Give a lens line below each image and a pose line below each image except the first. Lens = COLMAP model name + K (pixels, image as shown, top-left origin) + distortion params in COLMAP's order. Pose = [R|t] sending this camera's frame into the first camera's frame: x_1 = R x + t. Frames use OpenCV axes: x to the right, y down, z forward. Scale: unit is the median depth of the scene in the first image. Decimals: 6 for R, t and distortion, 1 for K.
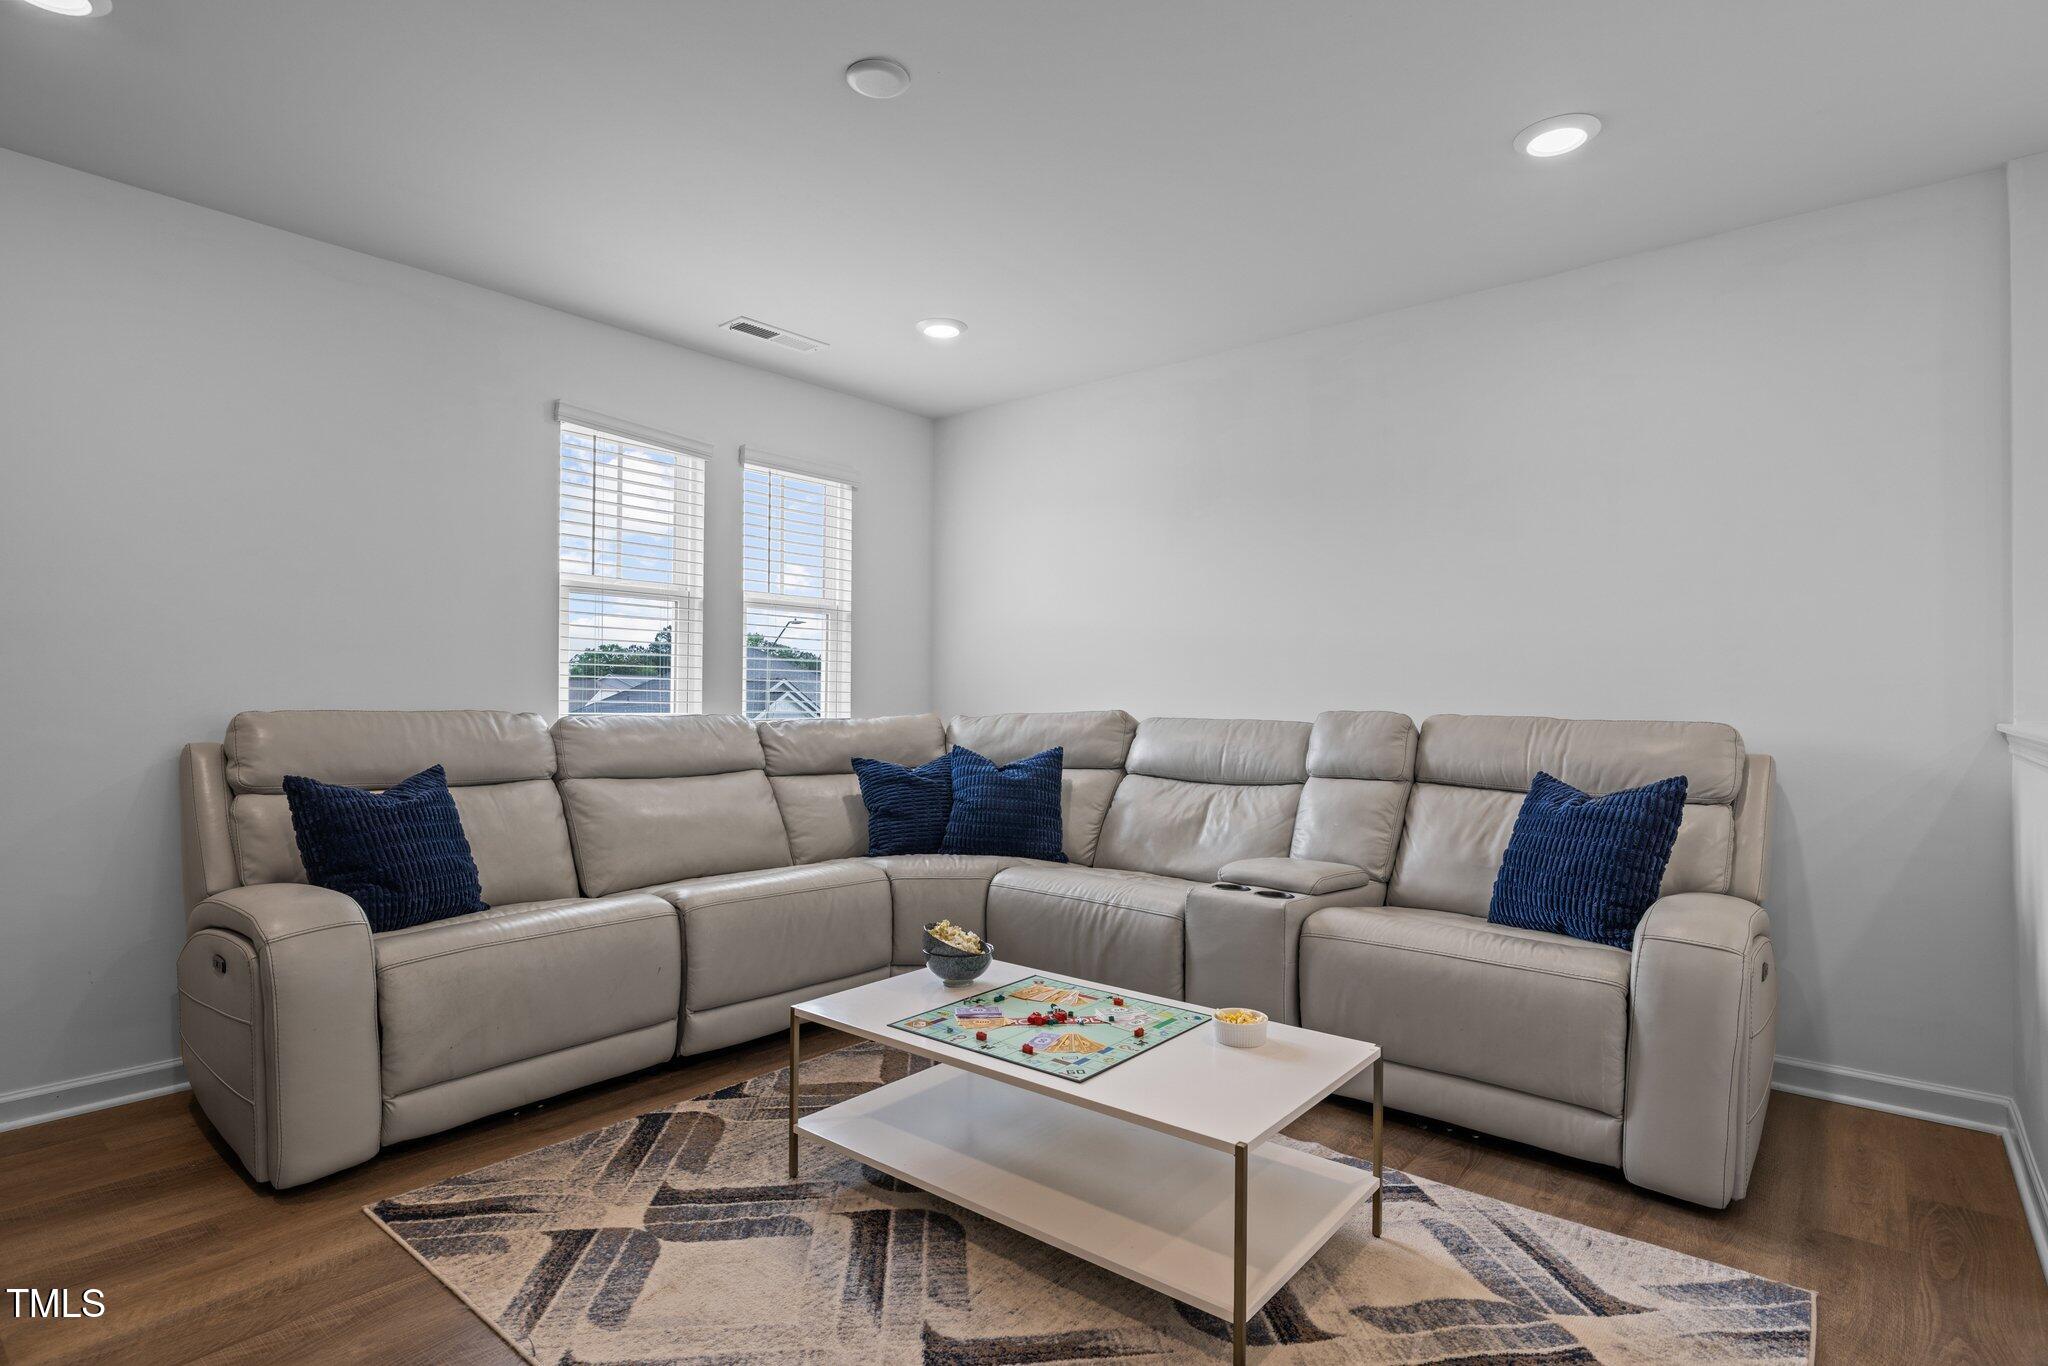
lens RADIAL K [[1041.3, 0, 1017.3], [0, 1041.3, 683.0], [0, 0, 1]] dist [0.000664, -0.000045]
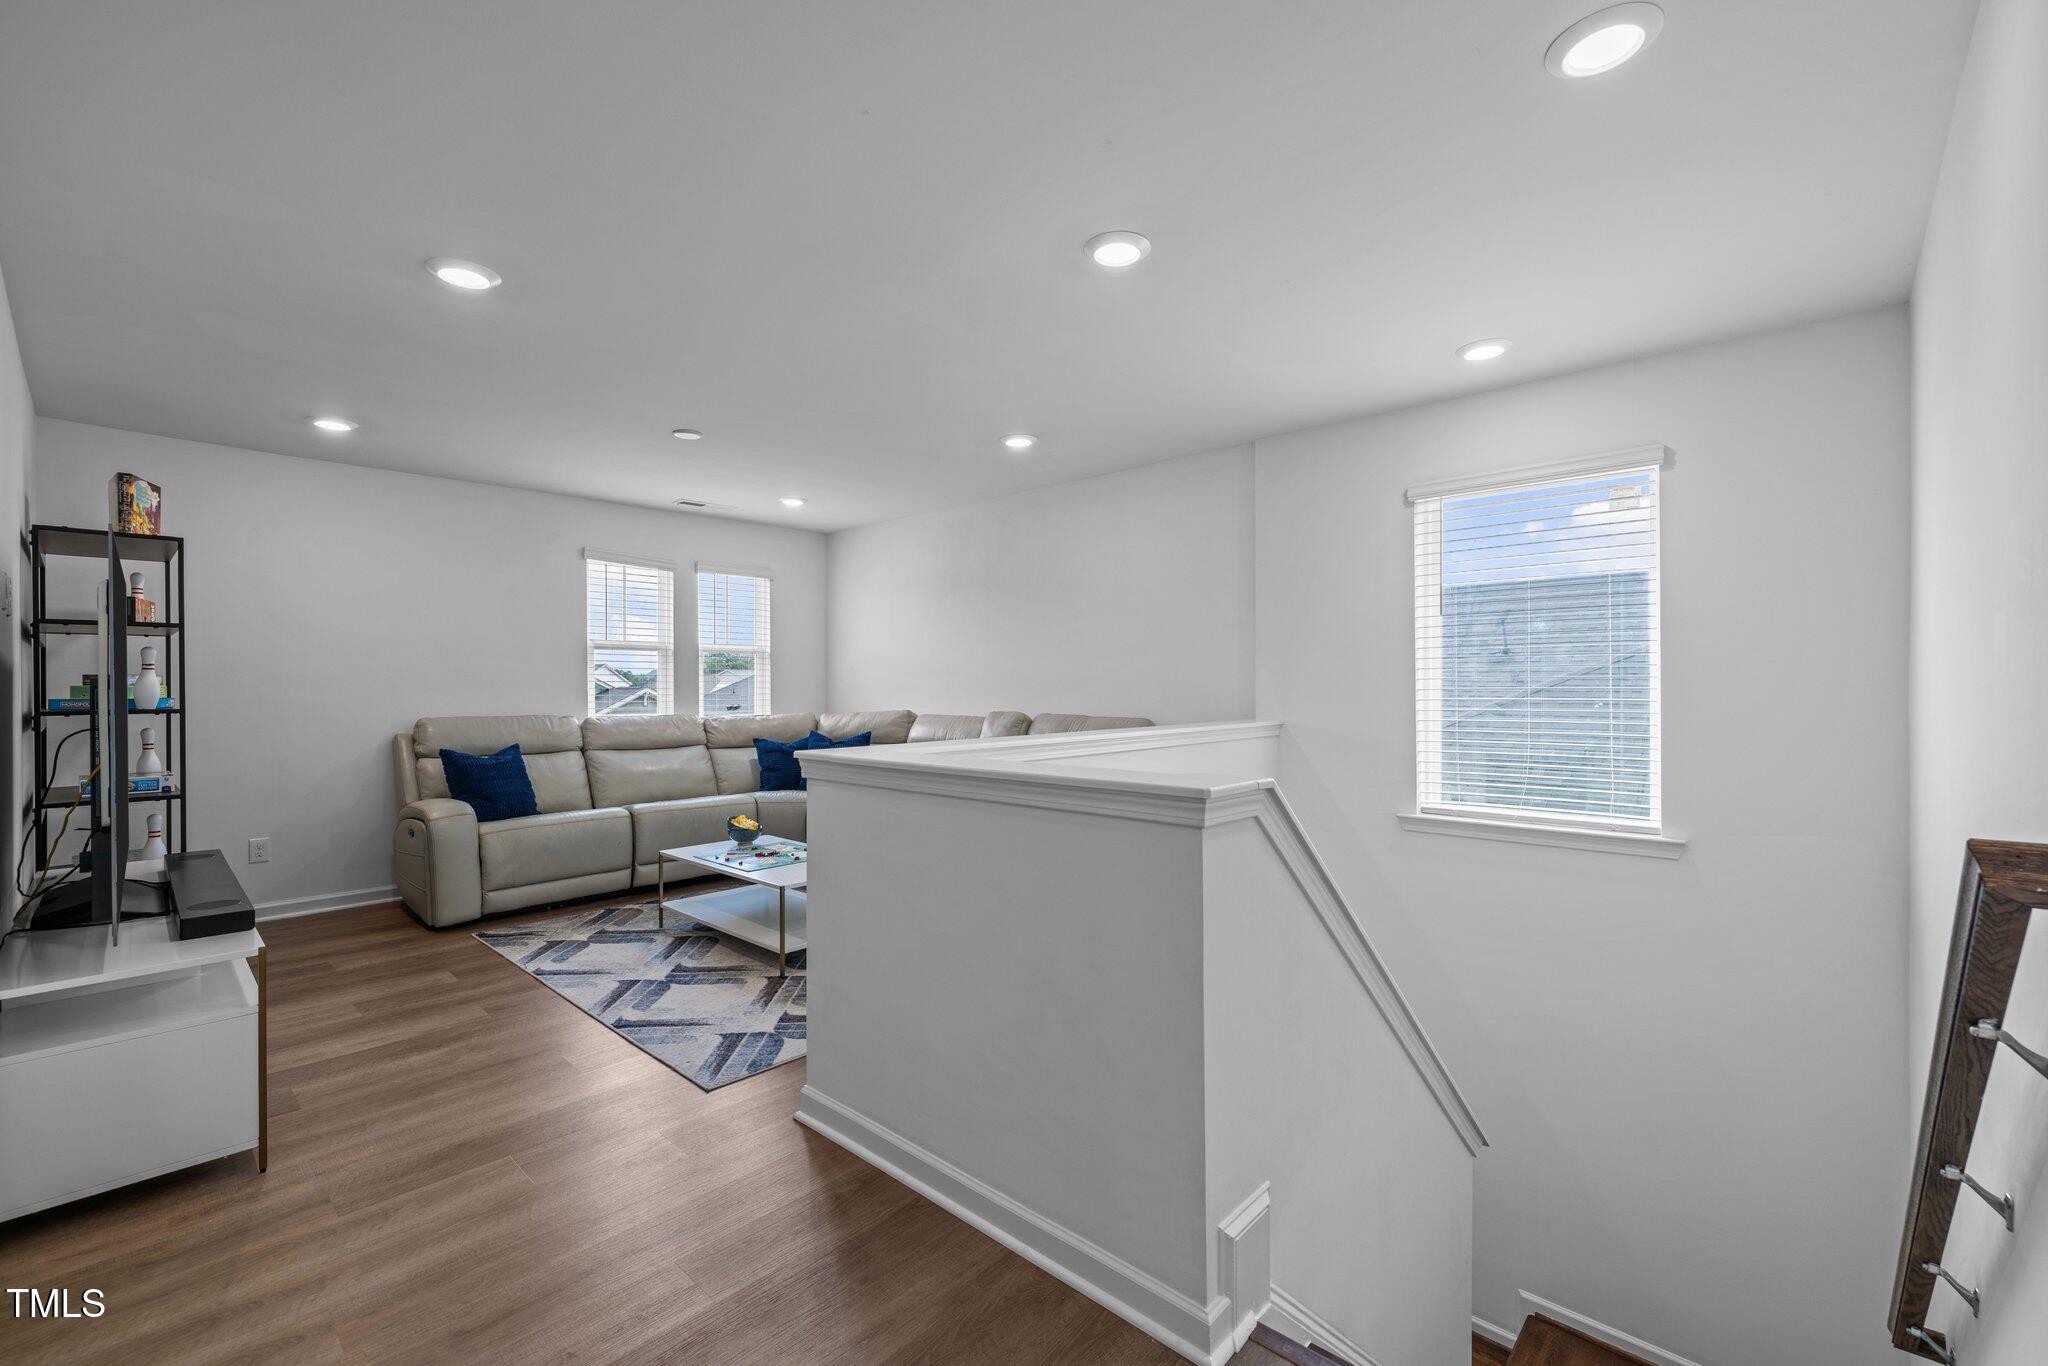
lens RADIAL K [[874.8, 0, 1027.3], [0, 874.8, 680.1], [0, 0, 1]] dist [0.000981, -0.000234]
pose [[0.998762, -0.009084, -0.048914, 0.529915], [0.009597, 0.999901, 0.010264, -0.053586], [0.048816, -0.010720, 0.998750, -0.659276]]
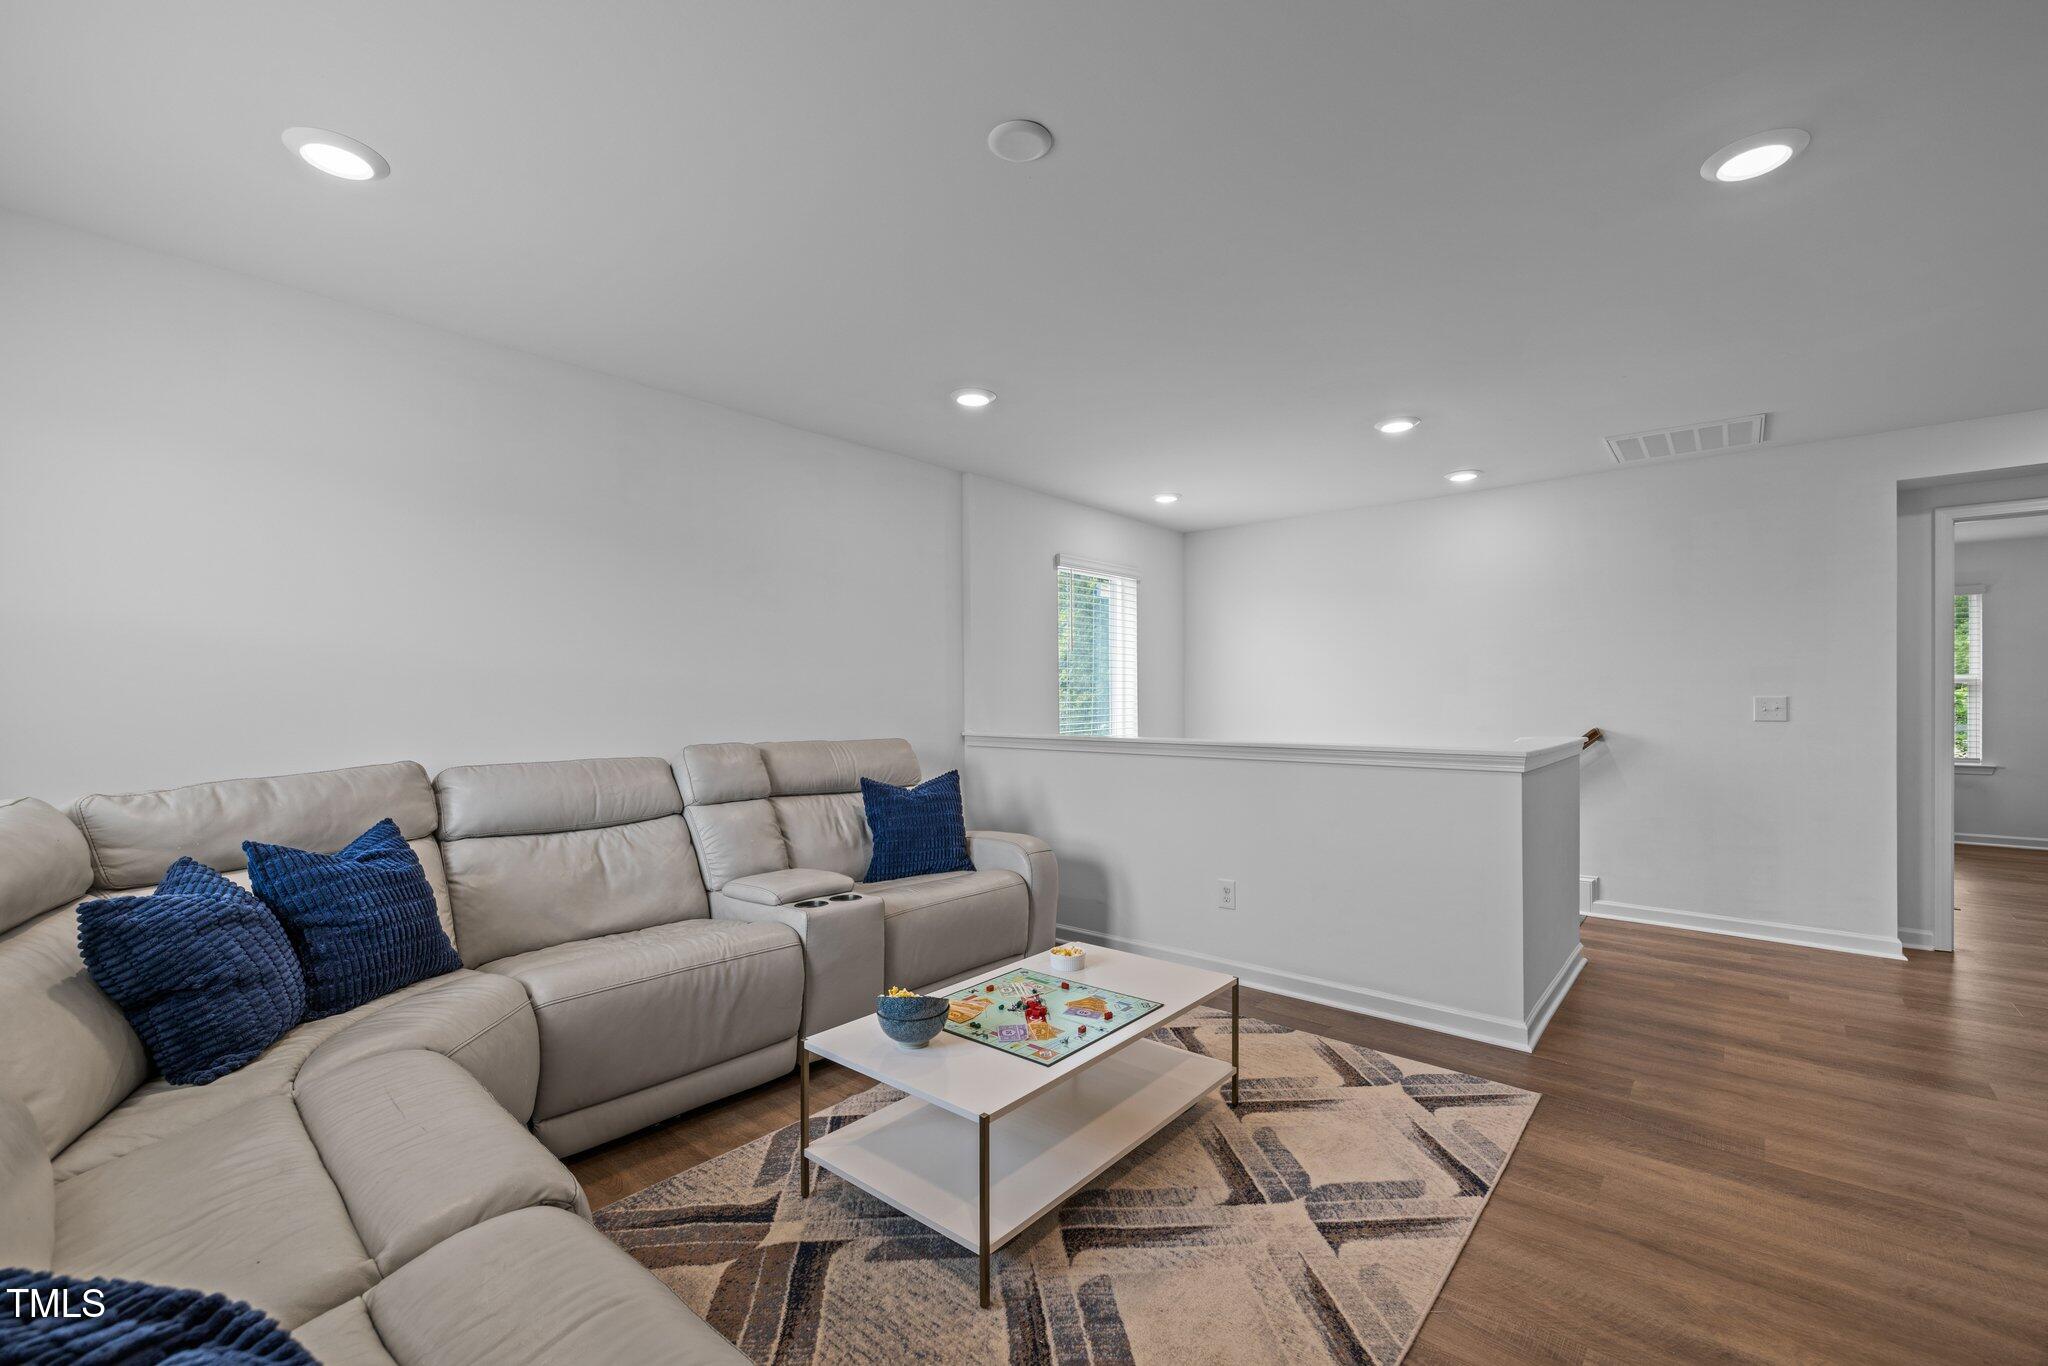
lens RADIAL K [[874.8, 0, 1021.5], [0, 874.8, 694.7], [0, 0, 1]] dist [0.000981, -0.000234]
pose [[-0.004429, -0.005509, 0.999975, -0.763928], [-0.010201, 0.999933, 0.005463, -0.042334], [-0.999938, -0.010177, -0.004485, 0.779369]]
